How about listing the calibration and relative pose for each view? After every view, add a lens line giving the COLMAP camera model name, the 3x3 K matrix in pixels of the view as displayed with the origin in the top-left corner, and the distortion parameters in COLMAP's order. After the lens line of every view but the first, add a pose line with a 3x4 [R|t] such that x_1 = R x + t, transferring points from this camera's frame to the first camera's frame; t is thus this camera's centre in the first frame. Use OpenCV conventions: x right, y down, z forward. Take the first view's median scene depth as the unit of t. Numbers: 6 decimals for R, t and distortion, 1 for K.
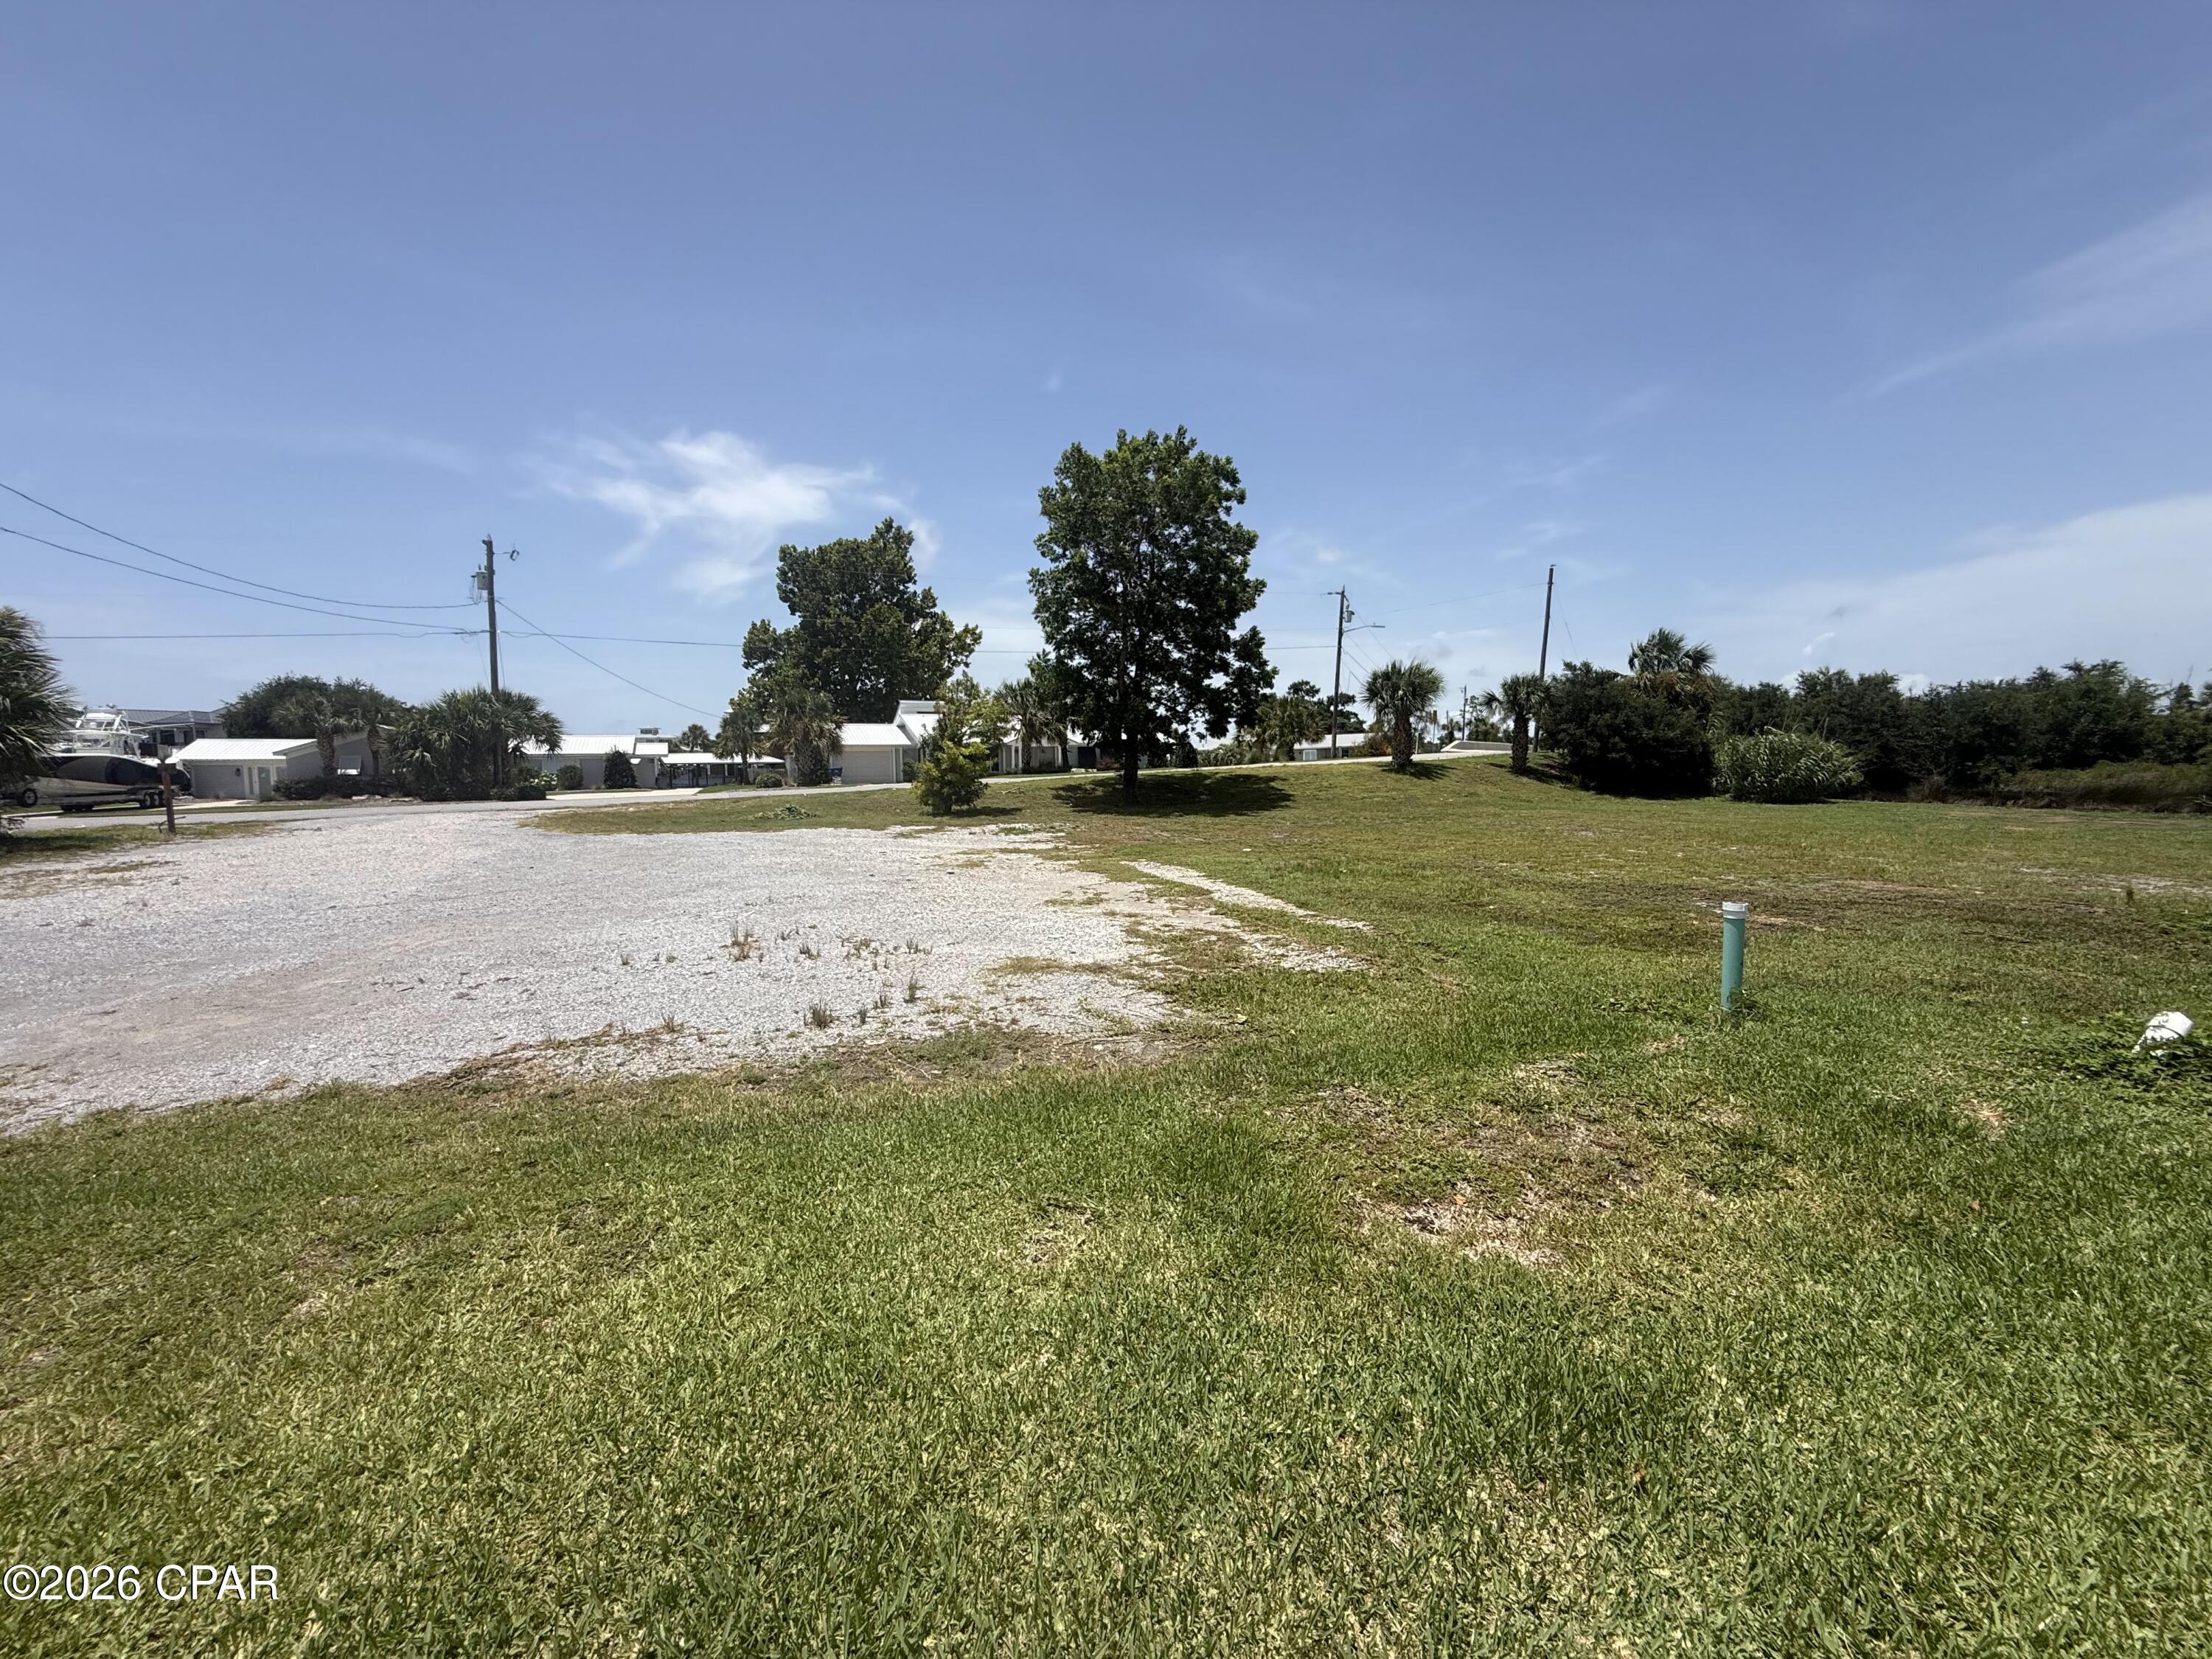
lens RADIAL K [[876.9, 0, 1102.7], [0, 876.9, 842.3], [0, 0, 1]] dist [-0.003628, 0.000819]
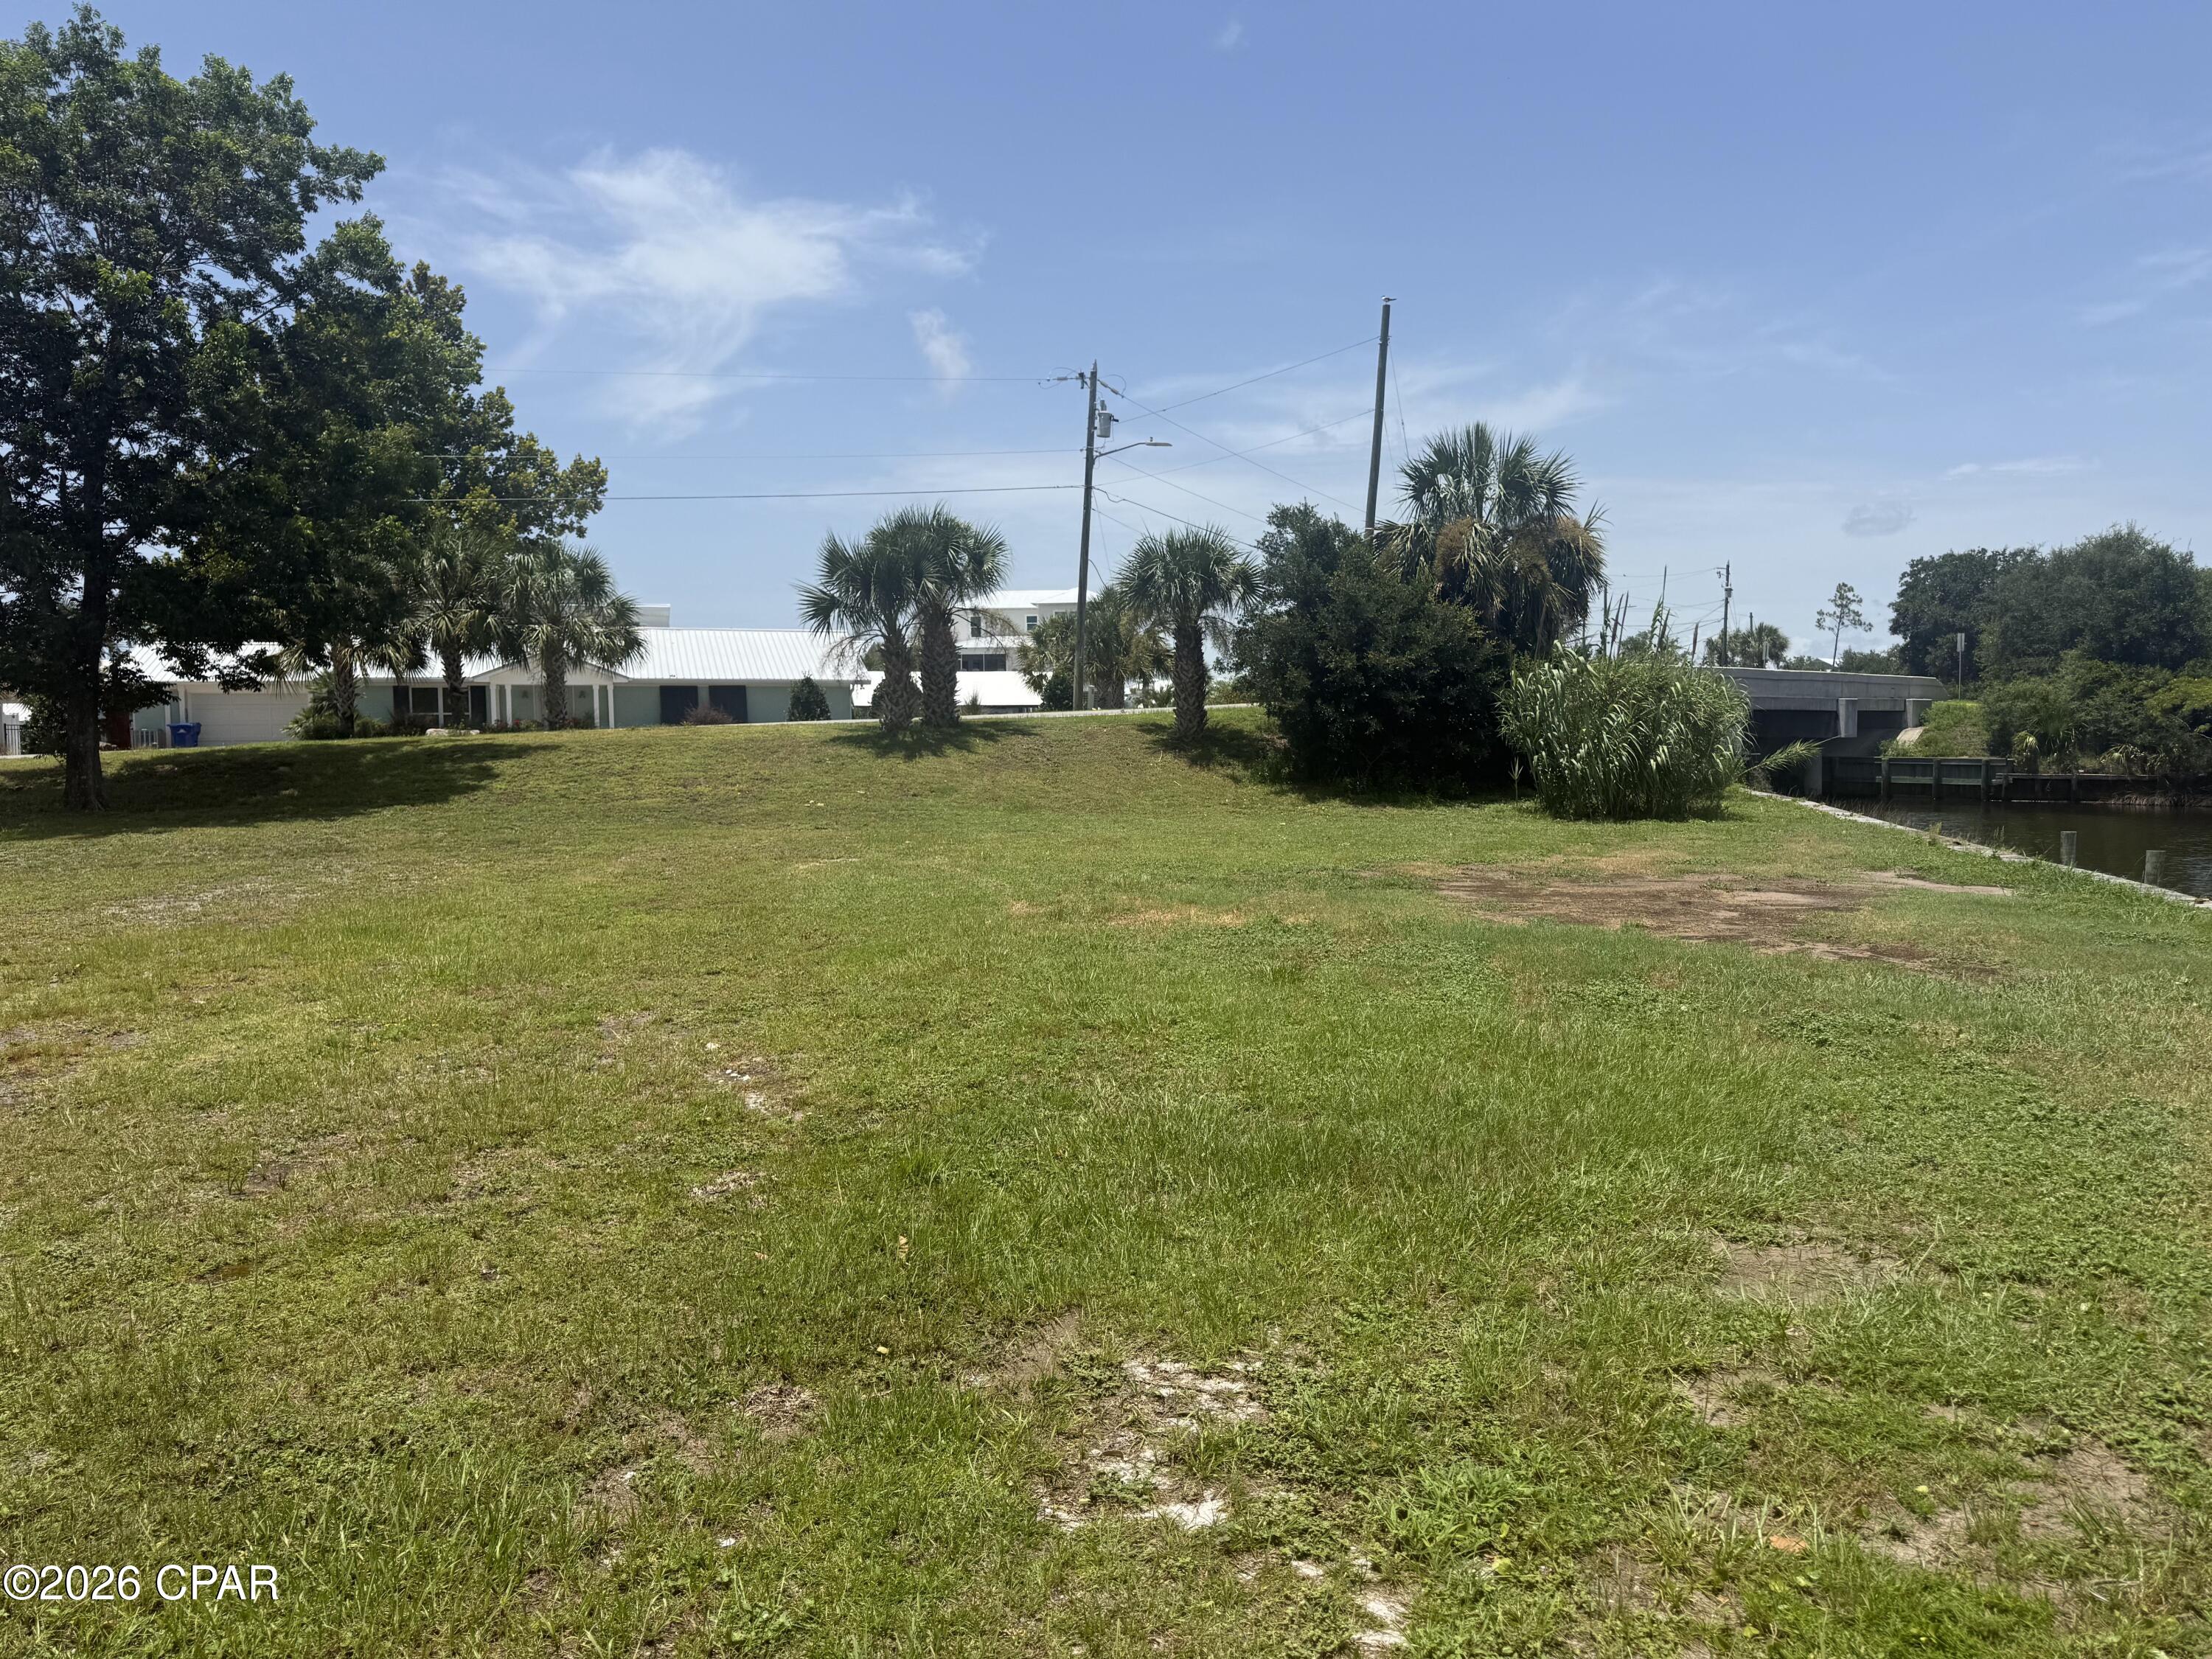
lens RADIAL K [[1552.9, 0, 1100.3], [0, 1552.9, 834.8], [0, 0, 1]] dist [0.031438, -0.039466]
pose [[0.990987, 0.012470, -0.133375, 2.125651], [-0.013911, 0.999854, -0.009877, -0.093004], [0.133233, 0.011643, 0.991016, 0.708606]]
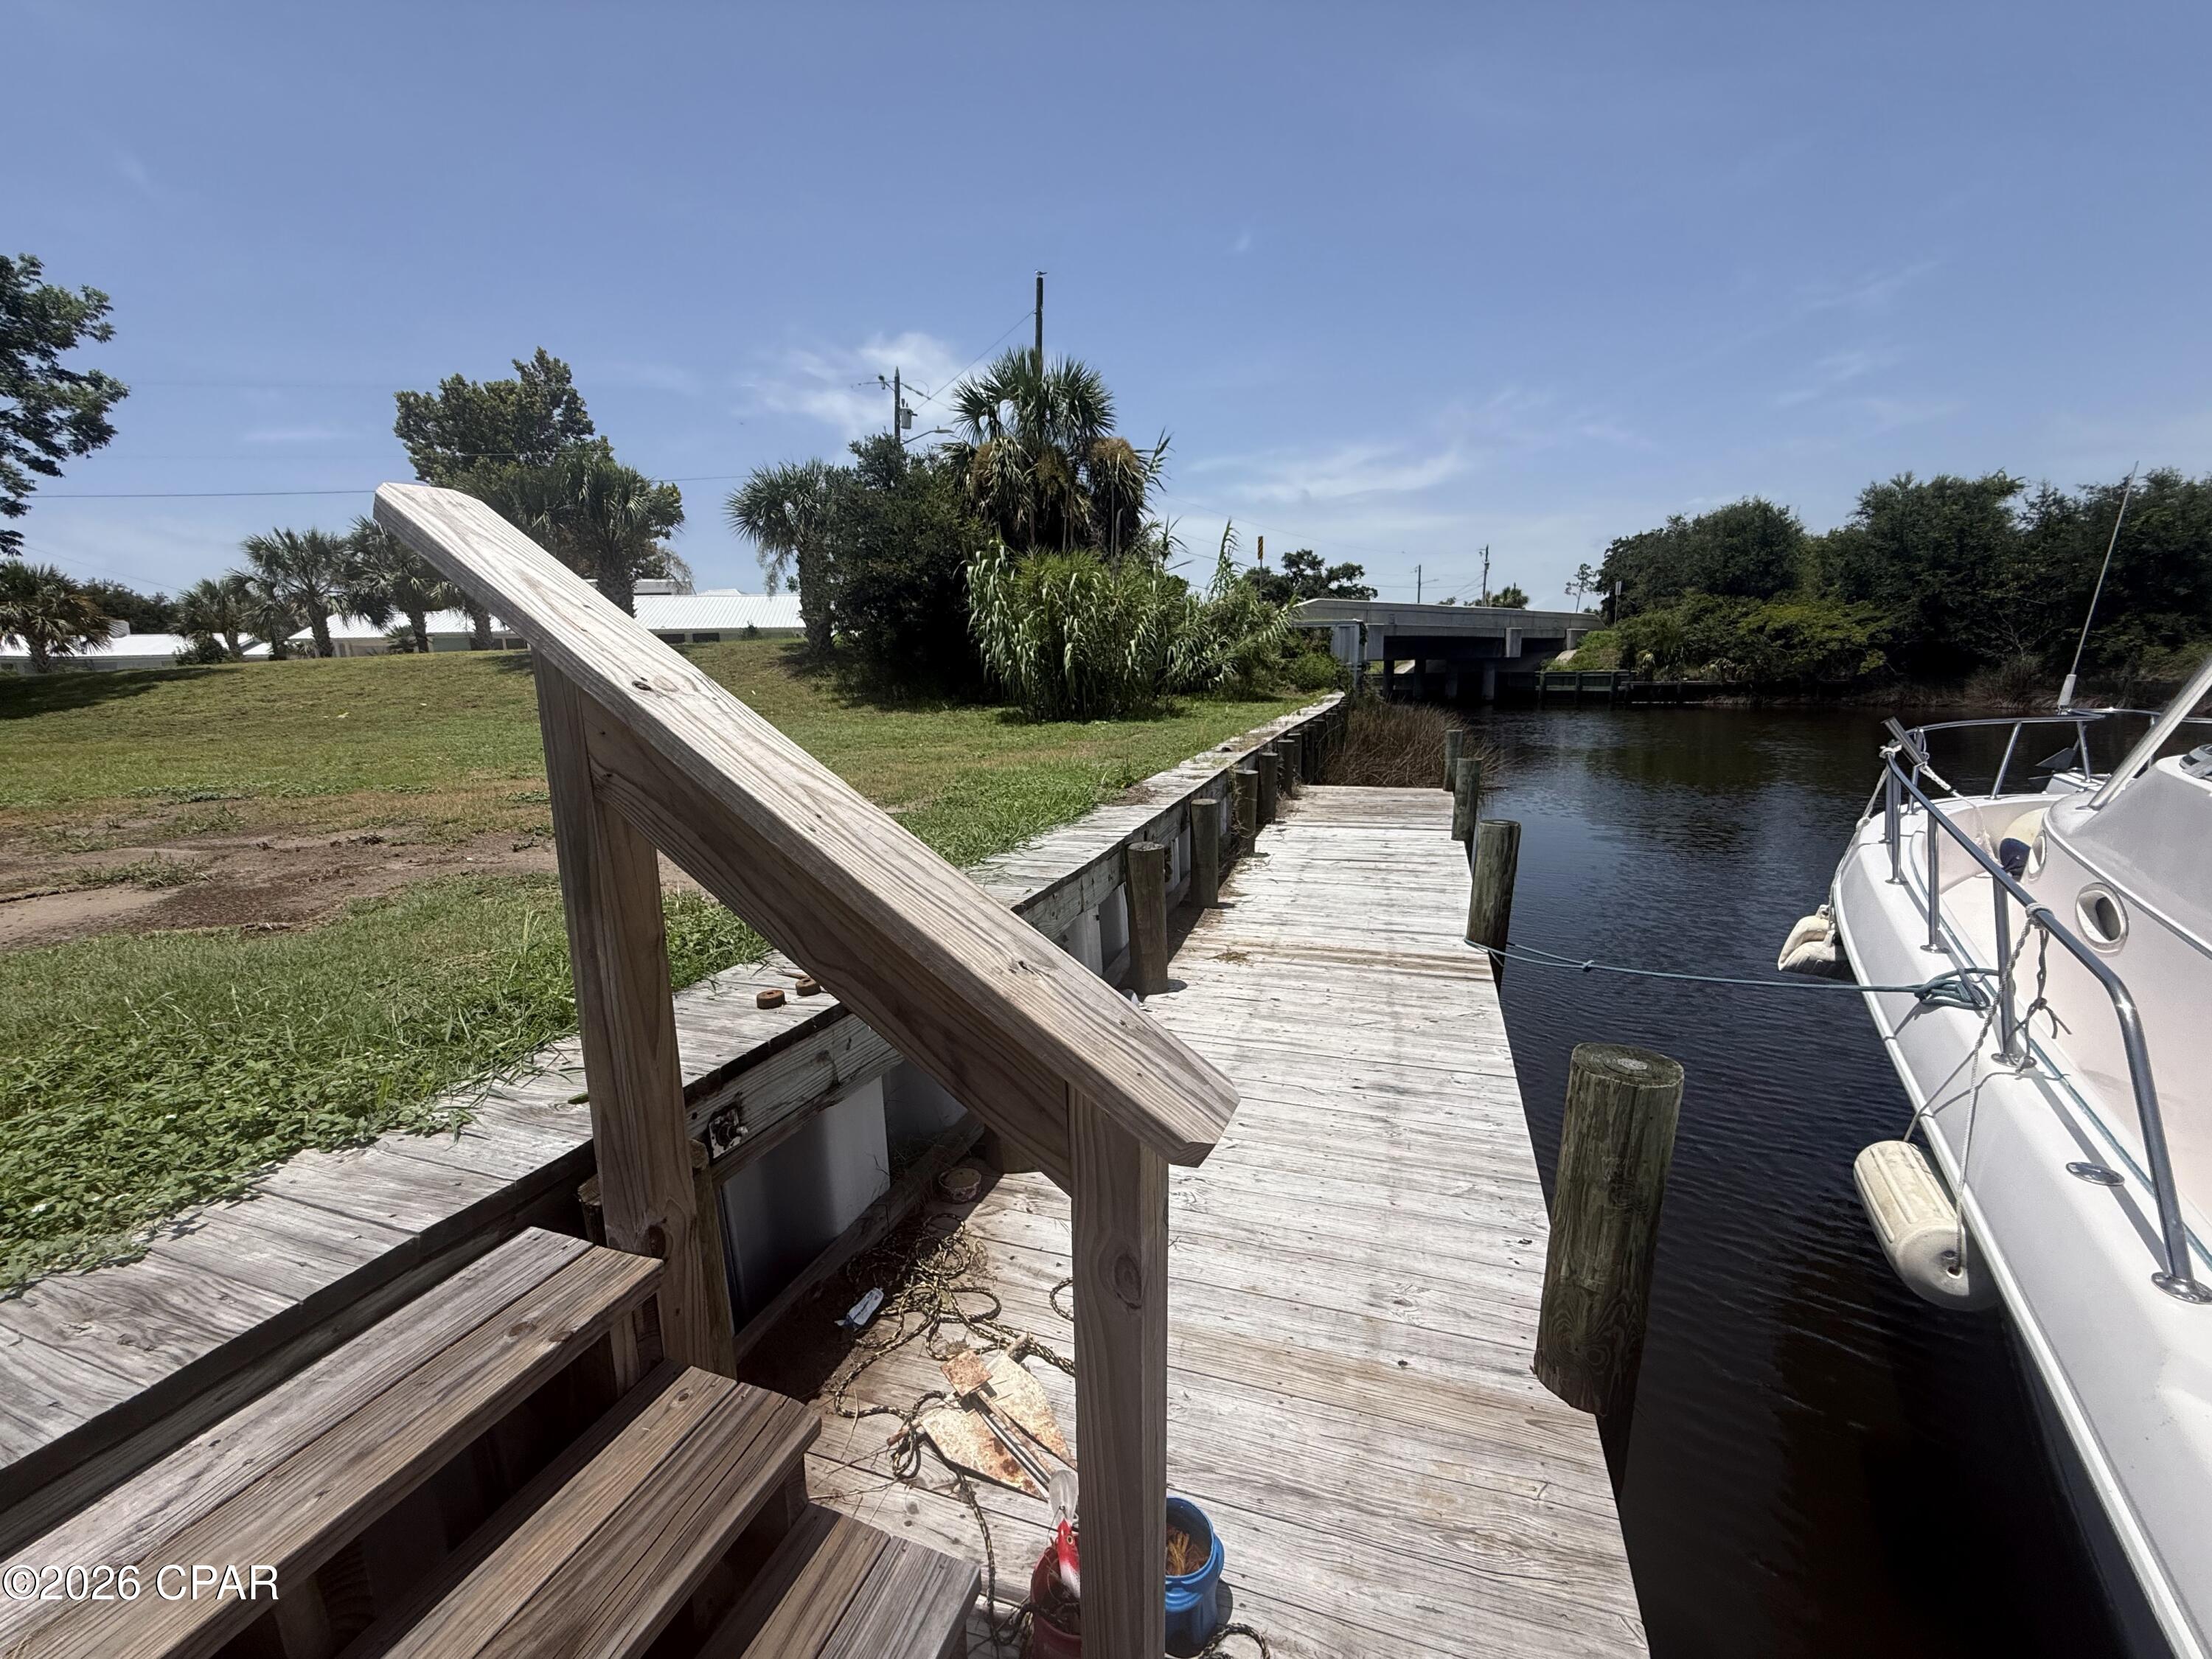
lens RADIAL K [[876.9, 0, 1098.5], [0, 876.9, 833.0], [0, 0, 1]] dist [-0.003628, 0.000819]
pose [[0.977640, 0.025170, -0.208775, 2.997736], [-0.003187, 0.994470, 0.104969, -0.125164], [0.210263, -0.101957, 0.972314, 1.987735]]
